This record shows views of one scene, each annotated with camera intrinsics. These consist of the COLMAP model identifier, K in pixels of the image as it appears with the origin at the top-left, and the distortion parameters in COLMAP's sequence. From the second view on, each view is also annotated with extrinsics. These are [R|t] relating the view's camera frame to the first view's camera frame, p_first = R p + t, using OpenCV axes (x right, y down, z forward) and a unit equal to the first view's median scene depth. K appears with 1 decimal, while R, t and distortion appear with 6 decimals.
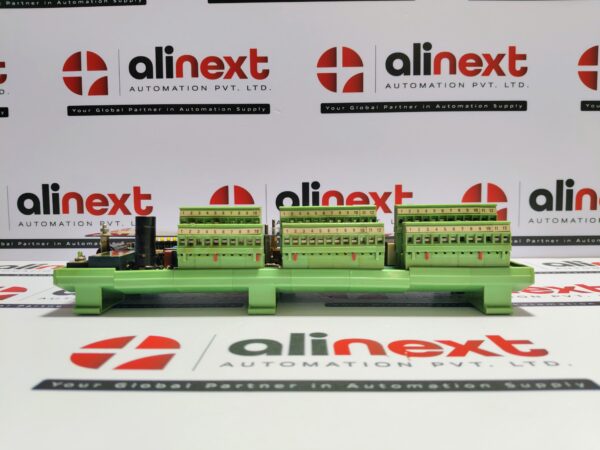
lens RADIAL K [[456.3, 0, 306.0], [0, 456.3, 242.4], [0, 0, 1]] dist [0.012143, -0.094686]
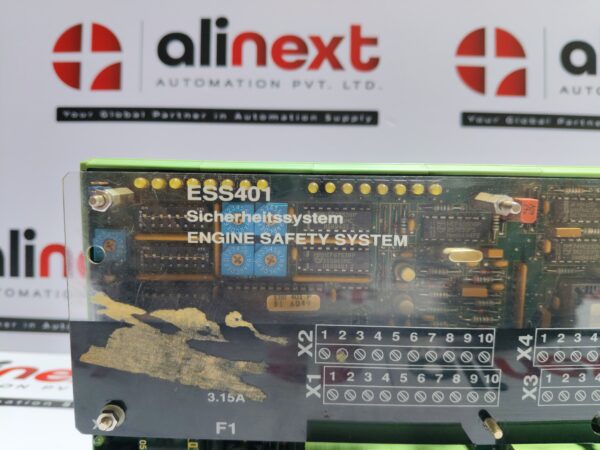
lens RADIAL K [[456.3, 0, 288.1], [0, 456.3, 240.7], [0, 0, 1]] dist [0.012143, -0.094686]
pose [[0.999660, 0.024097, -0.009987, -0.194872], [-0.024677, 0.997726, -0.062725, -0.084068], [0.008453, 0.062950, 0.997981, 0.387730]]
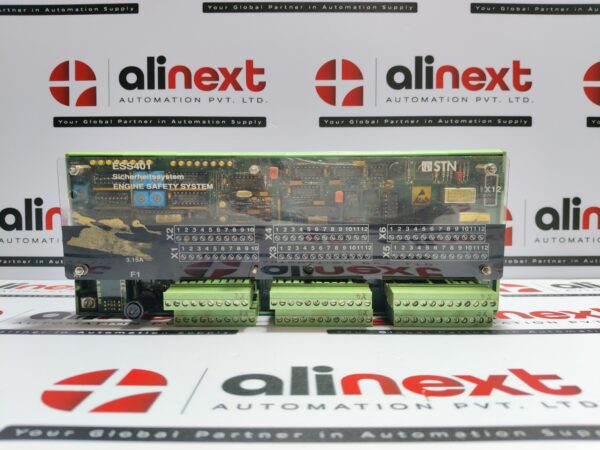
lens RADIAL K [[456.3, 0, 304.6], [0, 456.3, 240.8], [0, 0, 1]] dist [0.012143, -0.094686]
pose [[0.999855, 0.005576, 0.016114, -0.012390], [-0.004943, 0.999223, -0.039105, -0.006391], [-0.016320, 0.039020, 0.999105, 0.050641]]
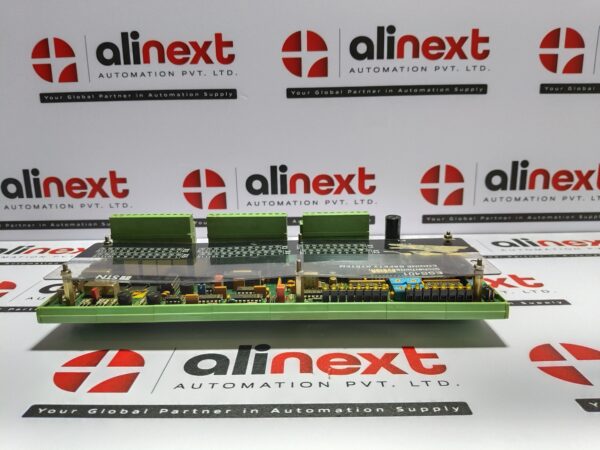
lens RADIAL K [[456.3, 0, 312.5], [0, 456.3, 236.3], [0, 0, 1]] dist [0.012143, -0.094686]
pose [[0.999854, -0.008835, 0.014622, 0.073727], [0.006386, 0.987136, 0.159754, -0.140918], [-0.015846, -0.159637, 0.987049, -0.066714]]
